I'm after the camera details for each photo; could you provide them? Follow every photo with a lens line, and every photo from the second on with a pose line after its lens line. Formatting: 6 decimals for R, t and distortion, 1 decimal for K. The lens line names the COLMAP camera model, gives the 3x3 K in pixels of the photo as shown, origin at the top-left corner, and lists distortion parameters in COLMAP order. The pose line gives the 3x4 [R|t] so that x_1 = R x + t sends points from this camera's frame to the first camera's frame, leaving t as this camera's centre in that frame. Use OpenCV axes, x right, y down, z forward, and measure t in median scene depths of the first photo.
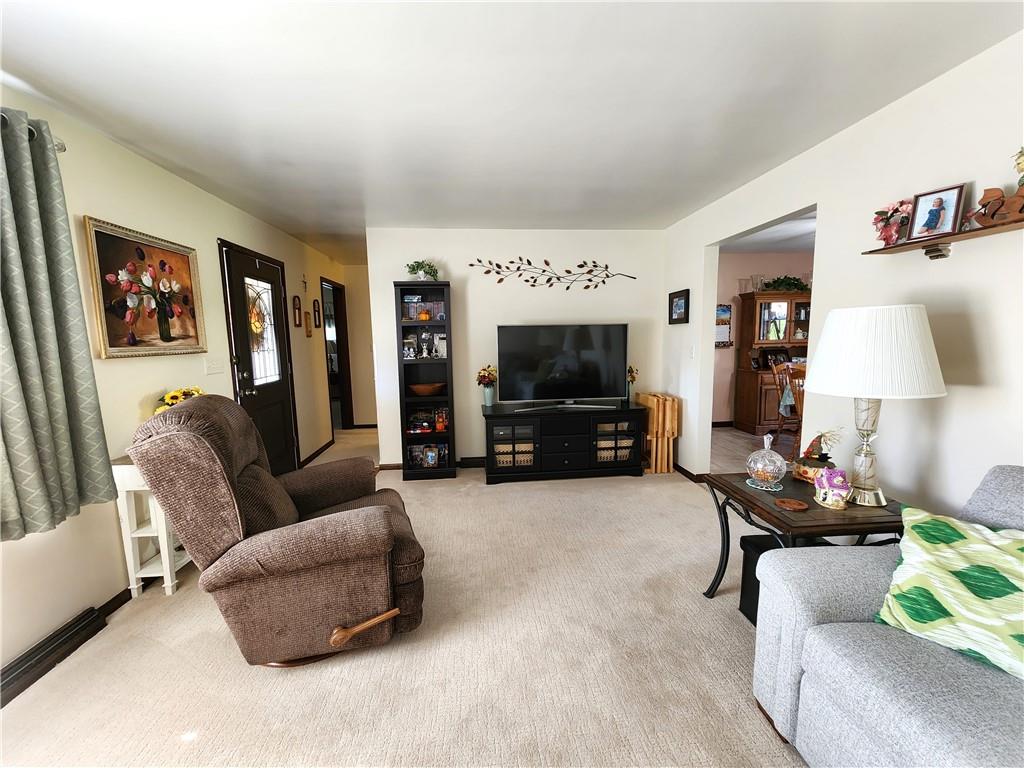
lens RADIAL K [[414.4, 0, 512.0], [0, 414.4, 384.0], [0, 0, 1]] dist [0.001764, 0.000107]
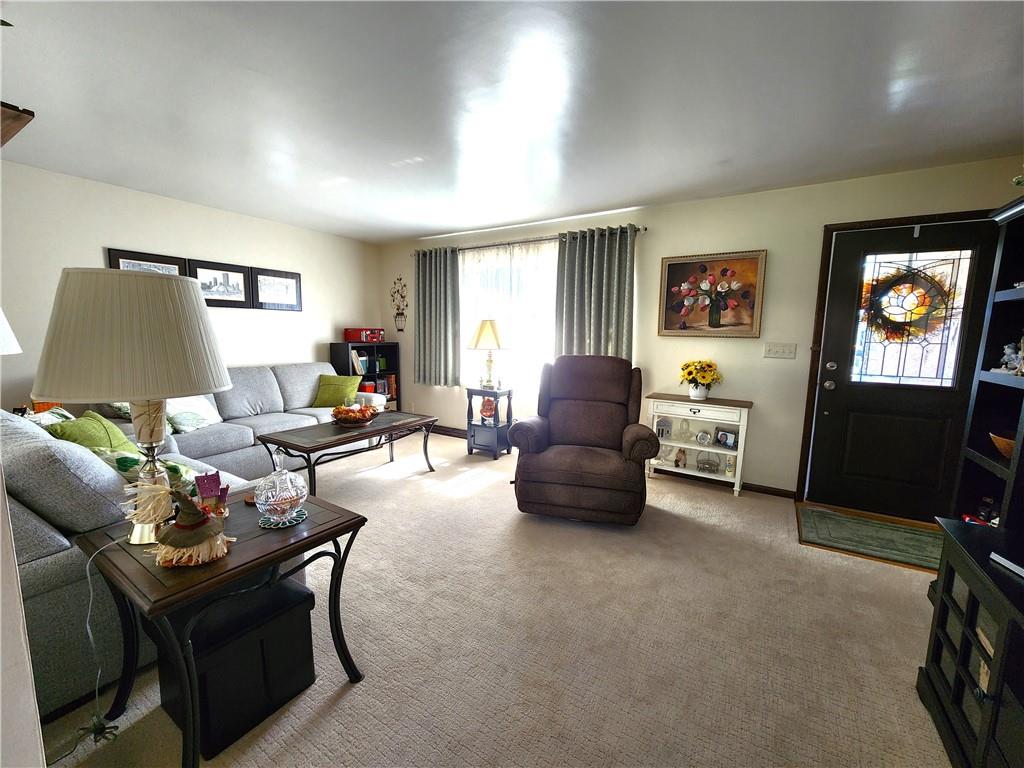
lens RADIAL K [[414.4, 0, 512.0], [0, 414.4, 384.0], [0, 0, 1]] dist [0.001764, 0.000107]
pose [[-0.608765, 0.109763, -0.785721, 0.730283], [-0.097920, 0.972415, 0.211711, -0.151021], [0.787285, 0.205820, -0.581224, 1.358651]]
